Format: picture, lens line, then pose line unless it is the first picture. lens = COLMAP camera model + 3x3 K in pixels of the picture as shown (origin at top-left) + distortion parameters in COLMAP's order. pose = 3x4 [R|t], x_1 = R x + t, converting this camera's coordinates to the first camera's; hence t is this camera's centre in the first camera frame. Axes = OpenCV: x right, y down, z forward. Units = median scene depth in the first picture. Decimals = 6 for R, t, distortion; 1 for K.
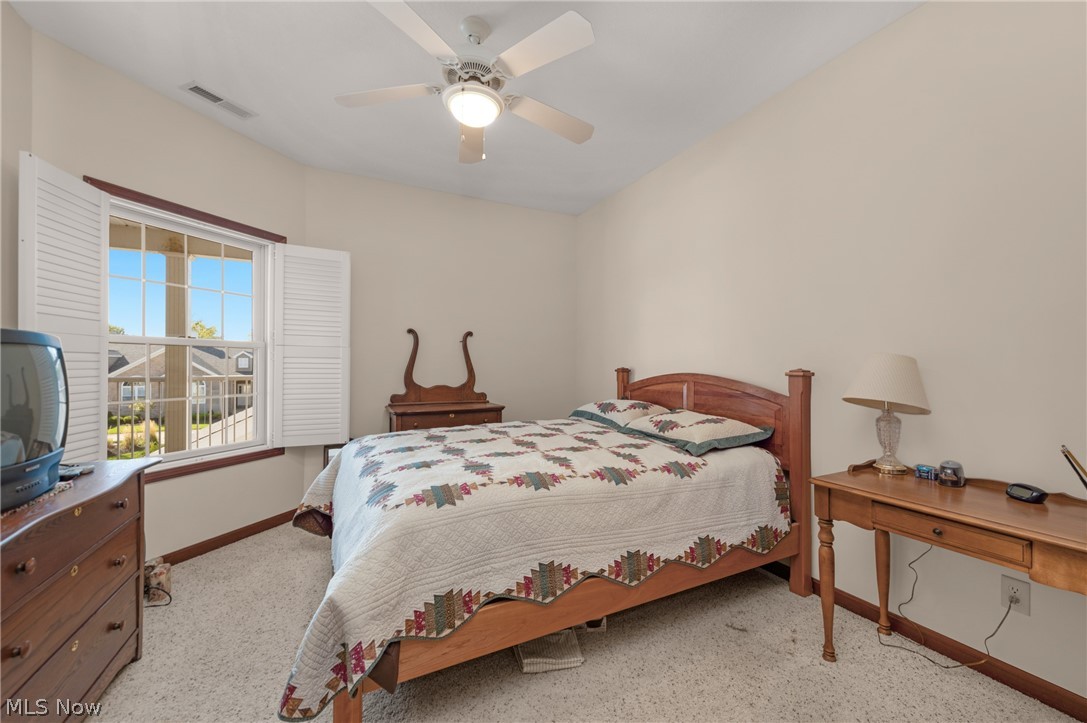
lens RADIAL K [[433.7, 0, 536.9], [0, 433.7, 364.4], [0, 0, 1]] dist [0.016408, -0.004248]
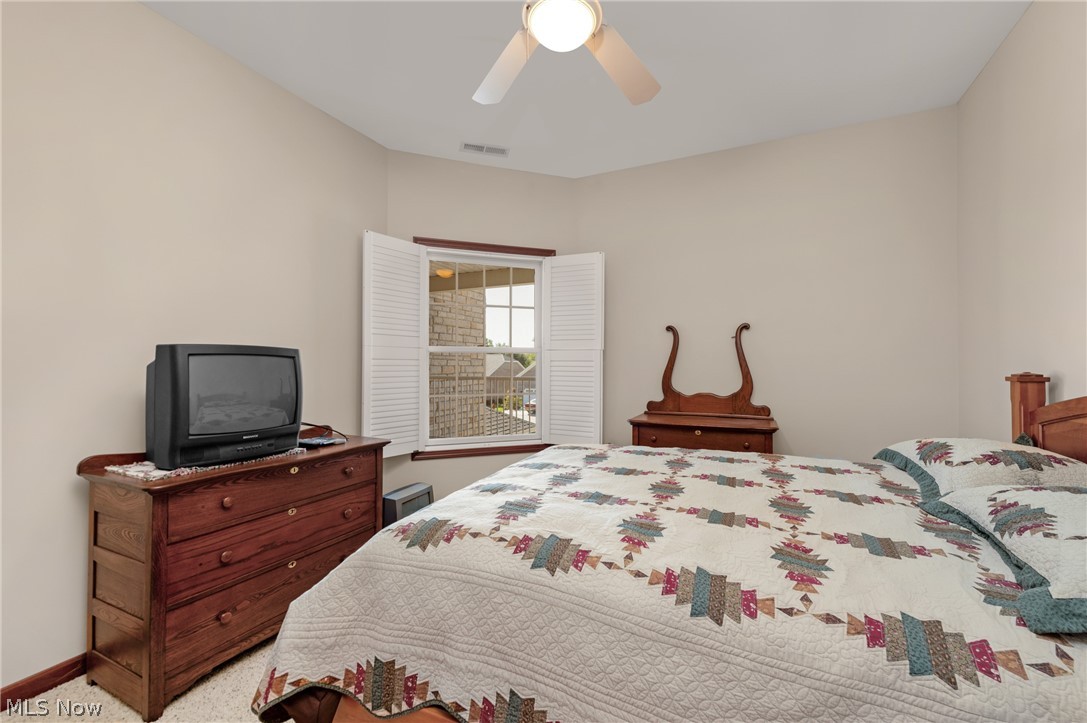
lens RADIAL K [[433.7, 0, 551.3], [0, 433.7, 363.6], [0, 0, 1]] dist [0.016408, -0.004248]
pose [[0.640391, -0.009423, -0.767991, 0.334492], [0.002097, 0.999942, -0.010521, 0.001615], [0.768046, 0.005127, 0.640374, 0.414978]]
